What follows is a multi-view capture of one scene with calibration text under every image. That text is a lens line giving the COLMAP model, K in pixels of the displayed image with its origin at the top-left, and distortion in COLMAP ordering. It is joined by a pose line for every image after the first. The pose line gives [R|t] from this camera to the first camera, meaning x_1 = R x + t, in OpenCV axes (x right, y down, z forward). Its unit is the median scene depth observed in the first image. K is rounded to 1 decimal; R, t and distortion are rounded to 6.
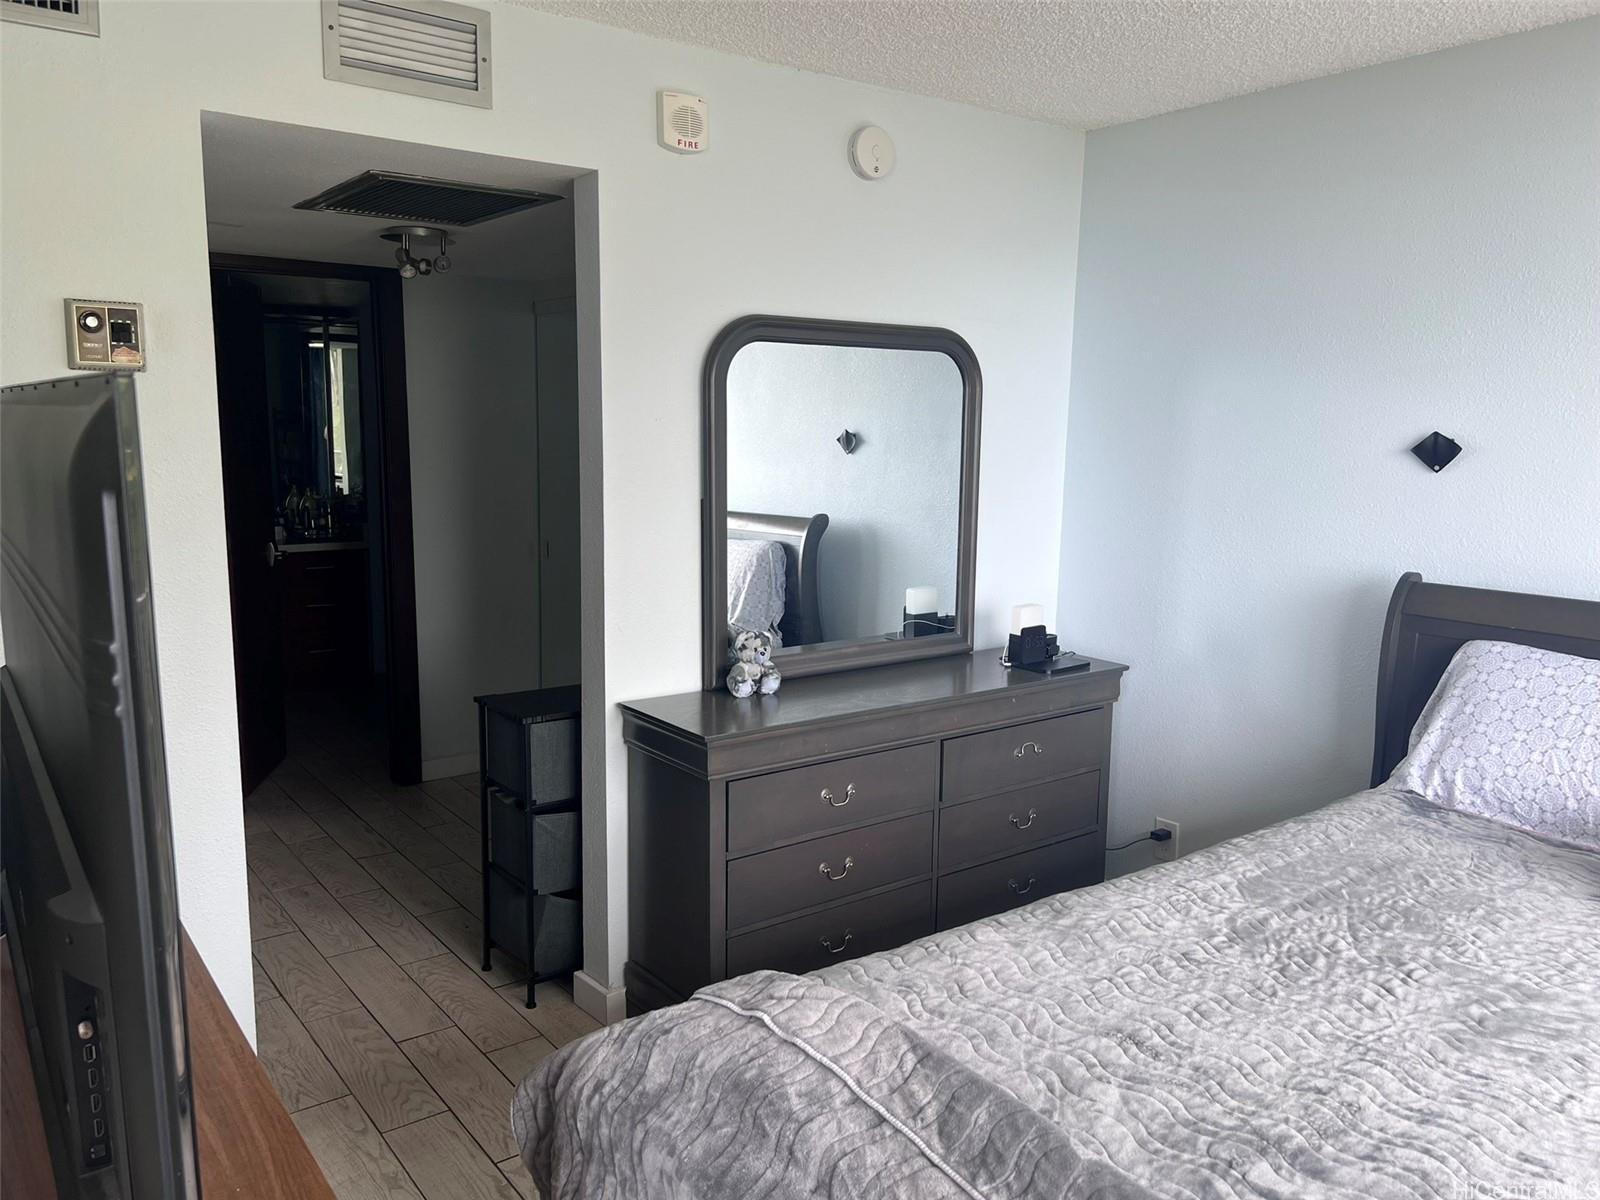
lens RADIAL K [[1206.2, 0, 800.8], [0, 1206.2, 601.4], [0, 0, 1]] dist [0.004013, -0.006046]
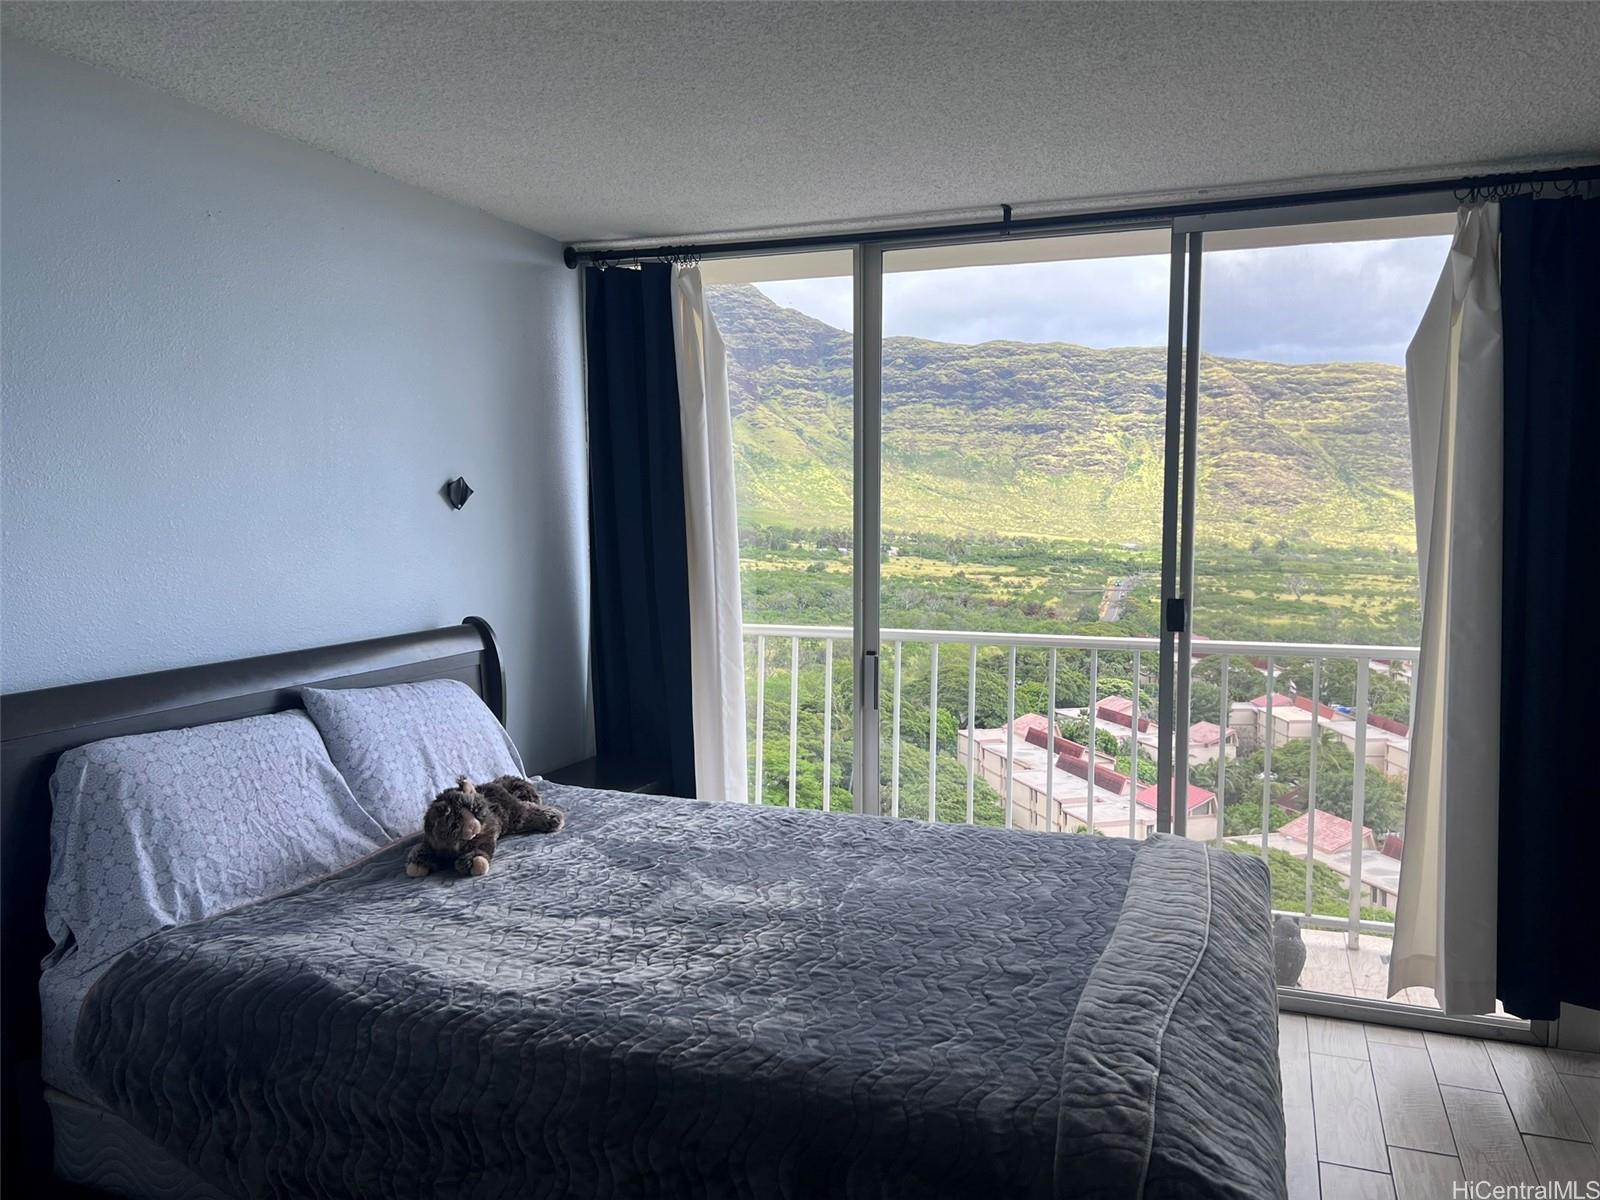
lens RADIAL K [[1206.2, 0, 801.0], [0, 1206.2, 601.0], [0, 0, 1]] dist [0.004013, -0.006046]
pose [[-0.537482, -0.076603, 0.839789, -0.435526], [0.123614, 0.977951, 0.168322, -0.157169], [-0.834166, 0.194279, -0.516162, 1.066562]]
